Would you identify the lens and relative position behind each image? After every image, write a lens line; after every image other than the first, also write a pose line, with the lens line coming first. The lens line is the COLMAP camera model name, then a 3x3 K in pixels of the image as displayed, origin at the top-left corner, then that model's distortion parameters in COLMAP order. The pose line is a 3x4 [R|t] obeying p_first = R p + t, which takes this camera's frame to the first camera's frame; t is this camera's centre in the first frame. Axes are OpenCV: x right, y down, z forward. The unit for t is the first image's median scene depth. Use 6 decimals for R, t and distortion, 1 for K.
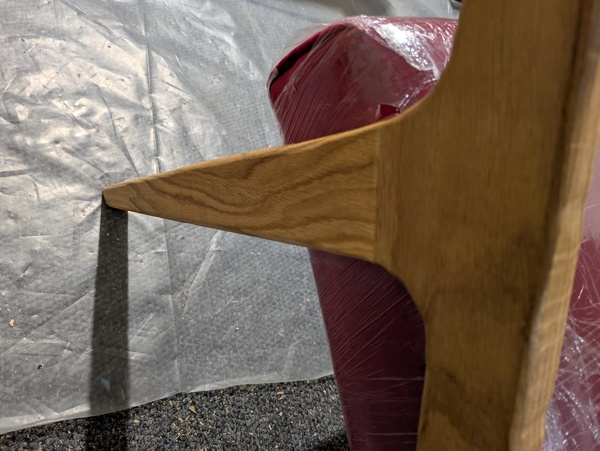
lens RADIAL K [[437.1, 0, 303.0], [0, 437.1, 223.0], [0, 0, 1]] dist [0.008764, -0.020750]
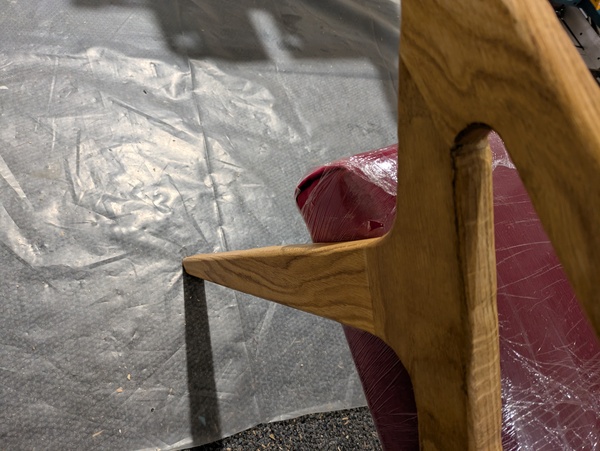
lens RADIAL K [[437.1, 0, 296.7], [0, 437.1, 227.6], [0, 0, 1]] dist [0.008764, -0.020750]
pose [[0.980618, -0.118097, -0.156341, 0.069241], [0.114301, 0.992895, -0.033082, -0.097251], [0.159137, 0.014571, 0.987149, -0.184709]]
